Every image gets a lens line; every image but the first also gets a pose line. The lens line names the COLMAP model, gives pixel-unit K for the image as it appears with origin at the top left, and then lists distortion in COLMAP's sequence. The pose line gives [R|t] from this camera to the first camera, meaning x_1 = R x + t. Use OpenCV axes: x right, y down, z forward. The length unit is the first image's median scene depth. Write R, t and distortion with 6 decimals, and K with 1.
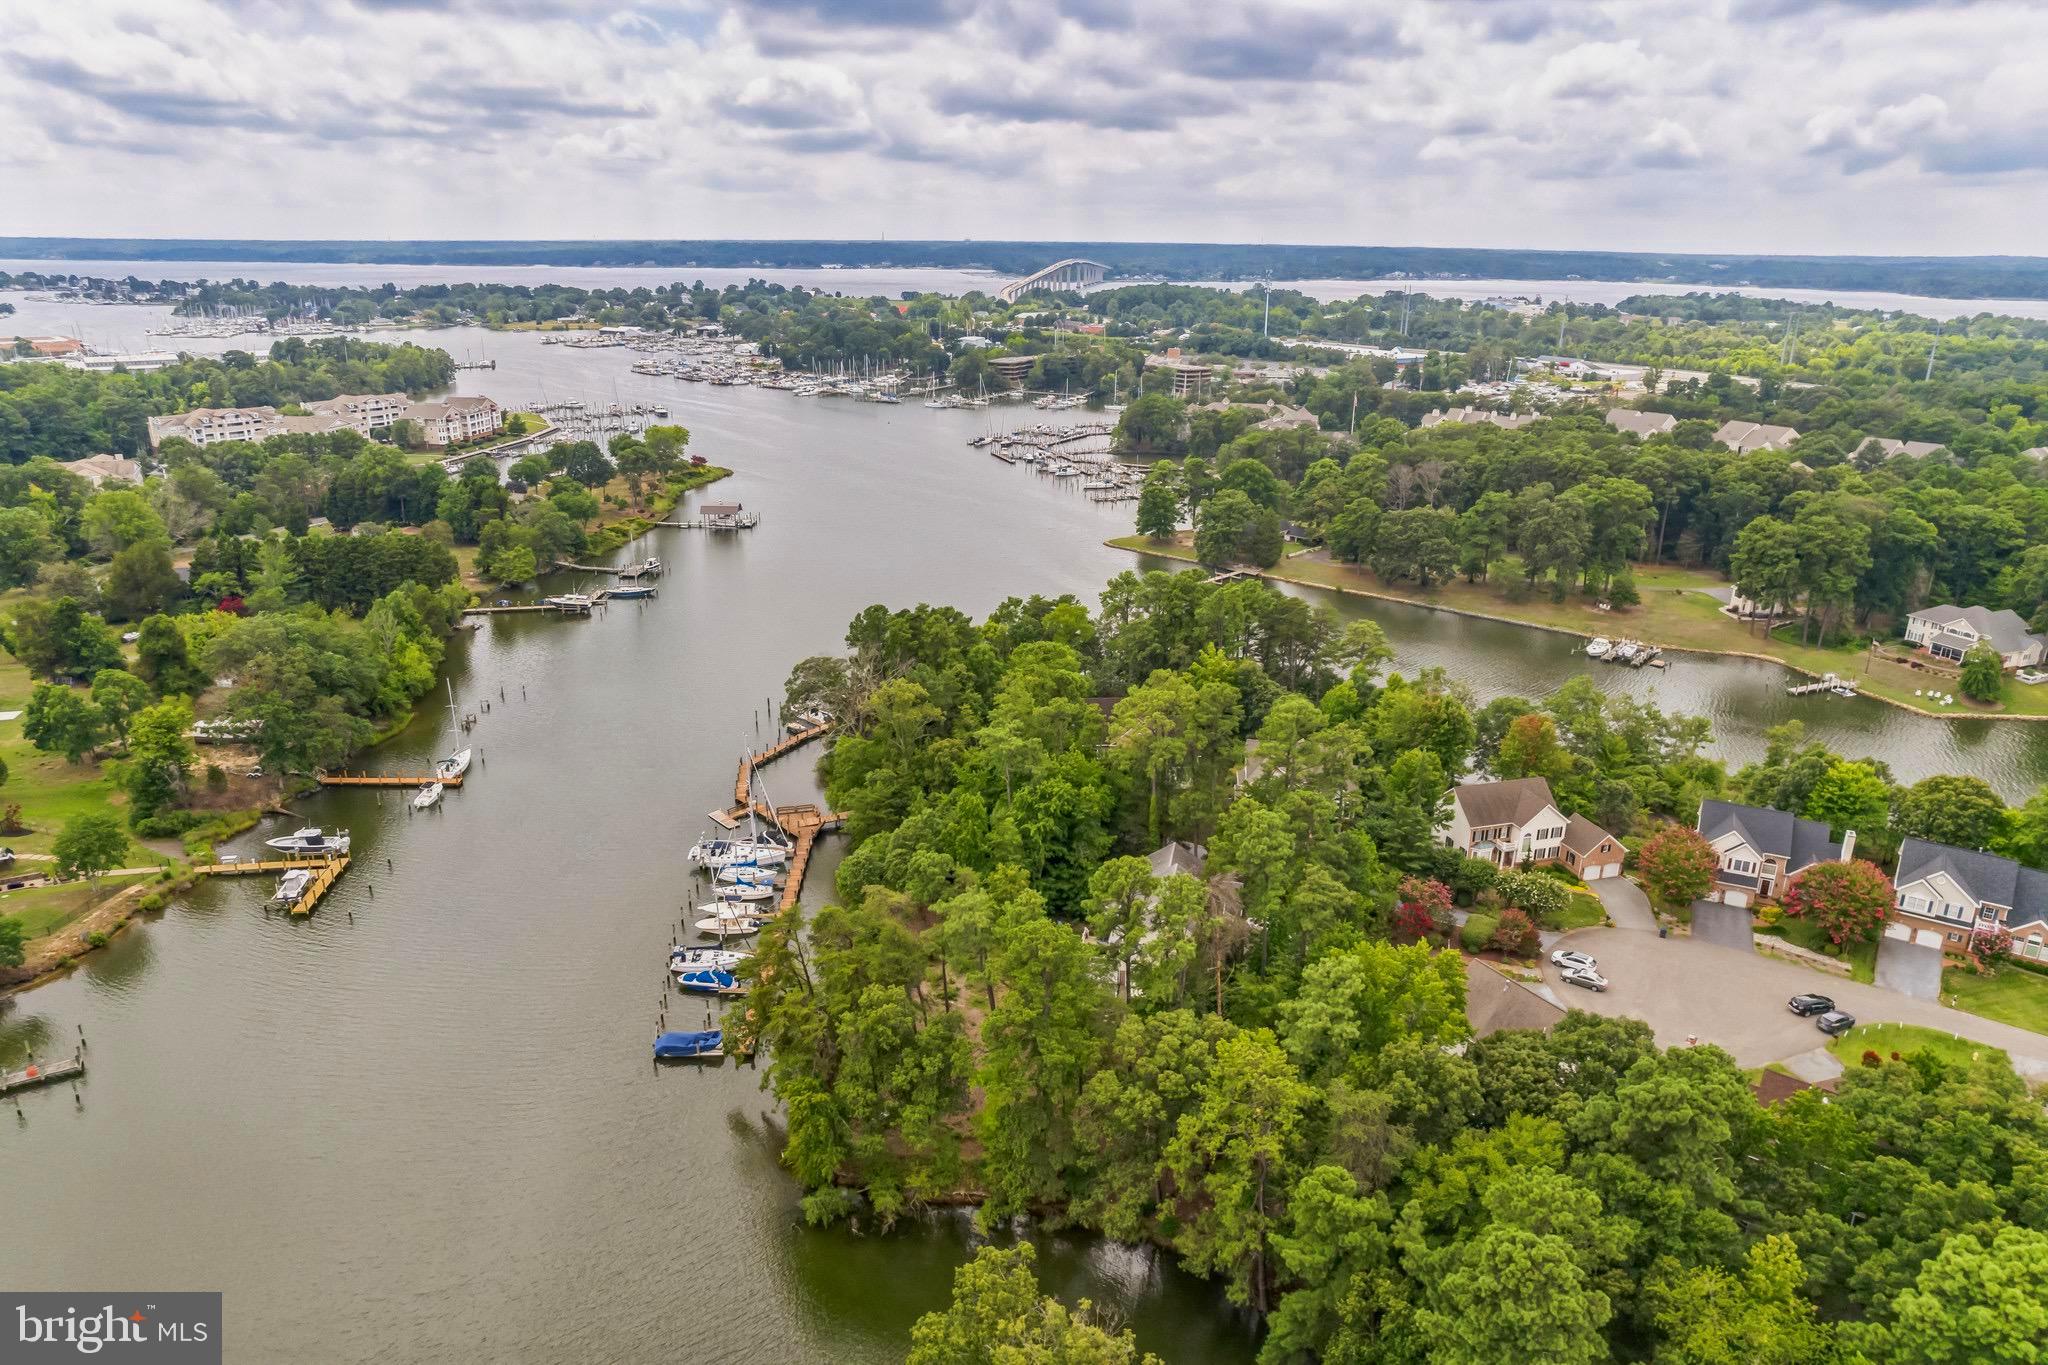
lens RADIAL K [[1293.0, 0, 1024.0], [0, 1293.0, 682.5], [0, 0, 1]] dist [-0.053495, 0.036479]
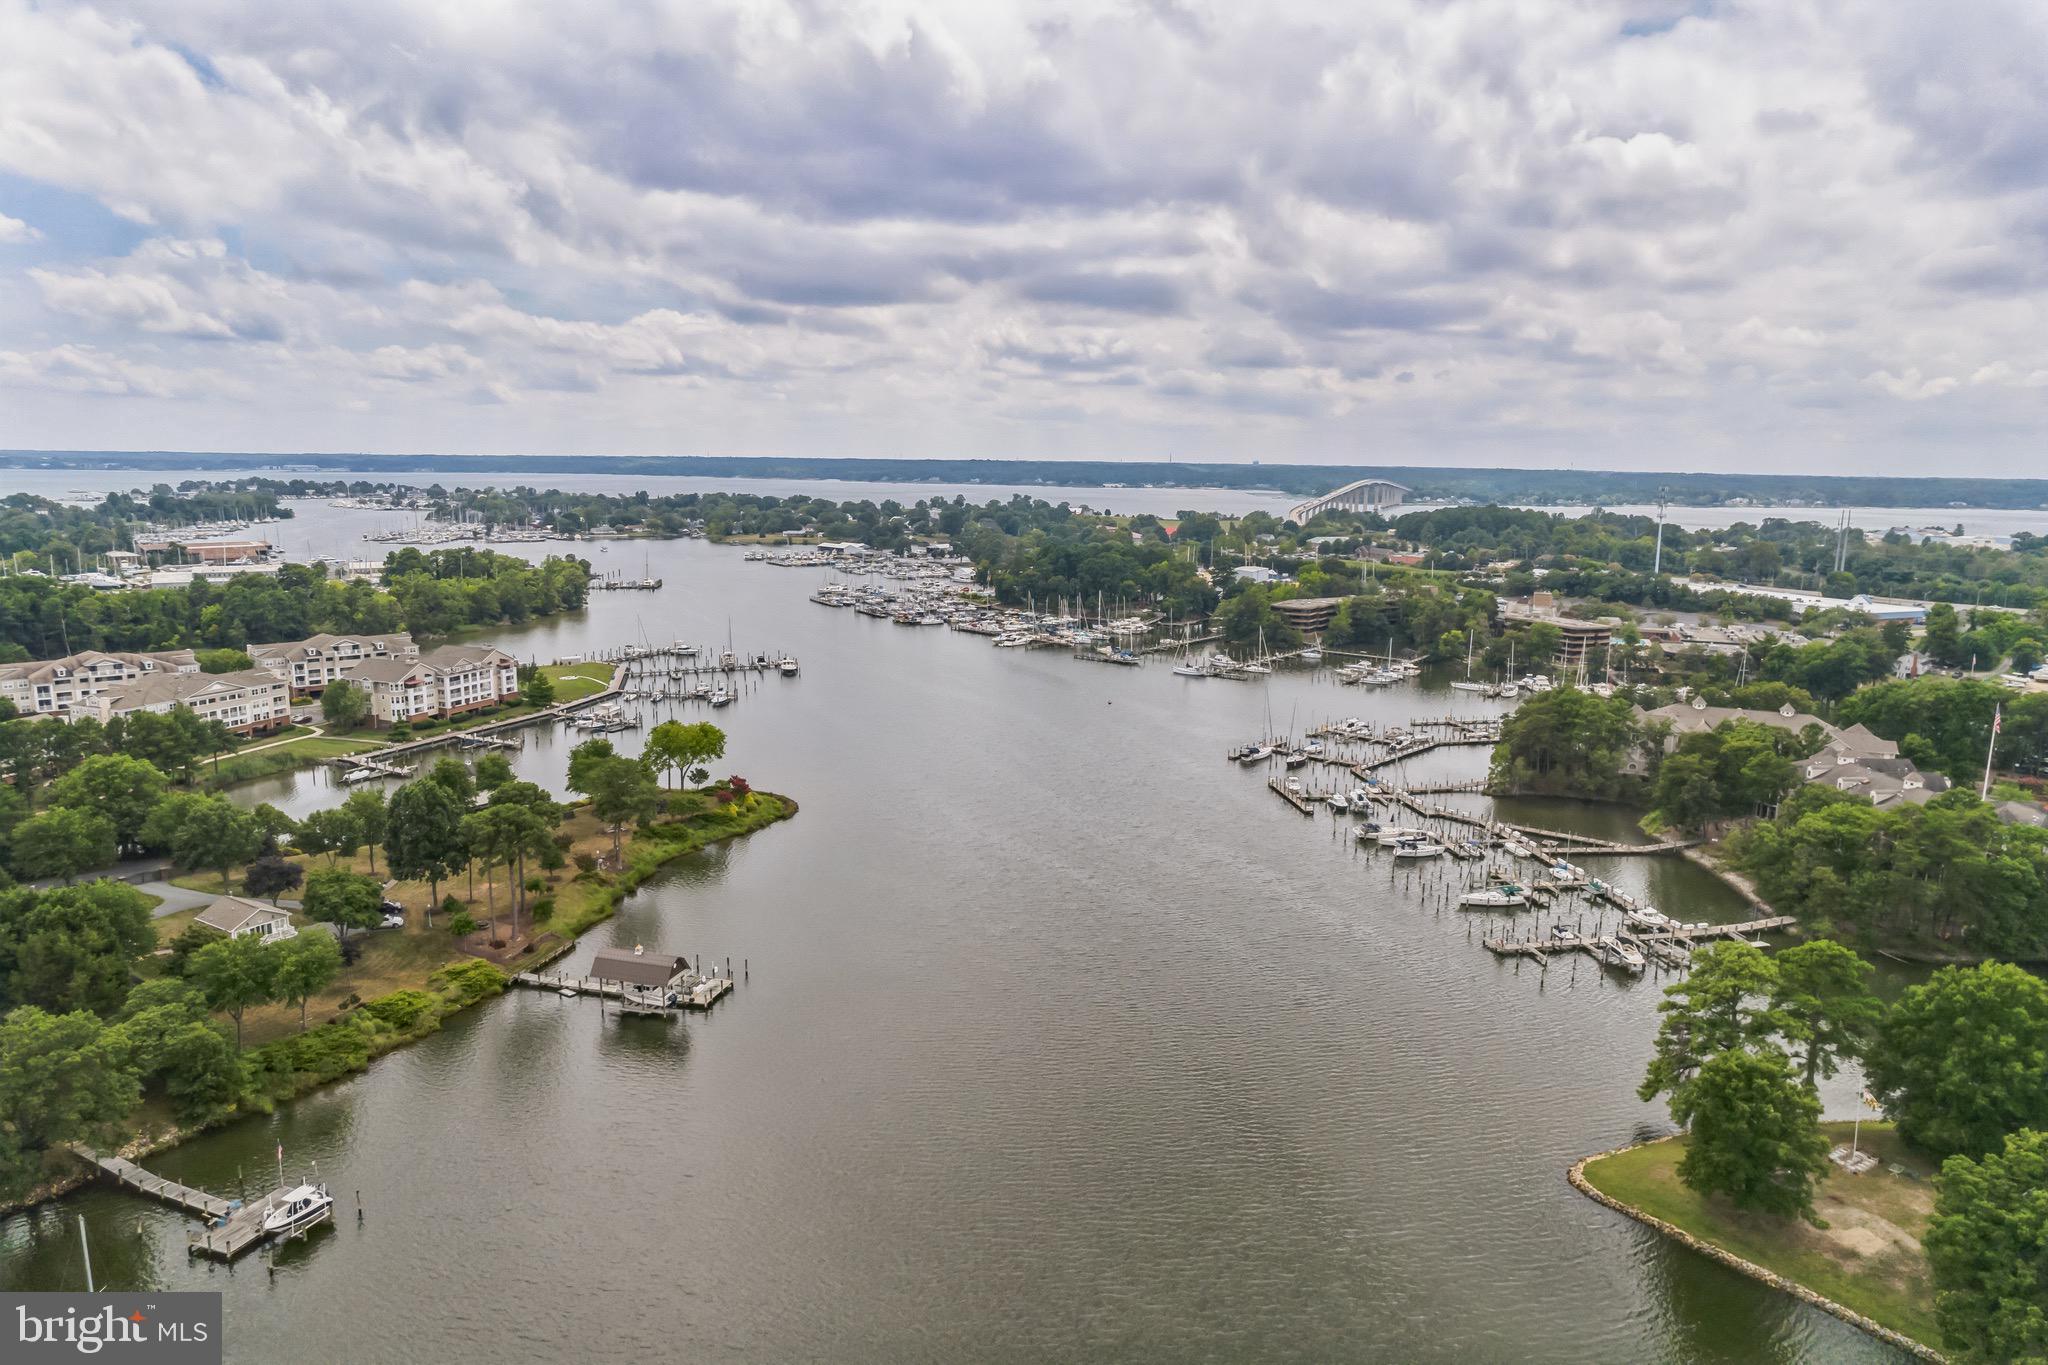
lens RADIAL K [[1293.0, 0, 1024.0], [0, 1293.0, 682.5], [0, 0, 1]] dist [-0.053495, 0.036479]
pose [[0.976436, 0.041637, -0.211751, -0.007417], [-0.075600, 0.985030, -0.154922, -0.075013], [0.202130, 0.167280, 0.964967, 0.255031]]
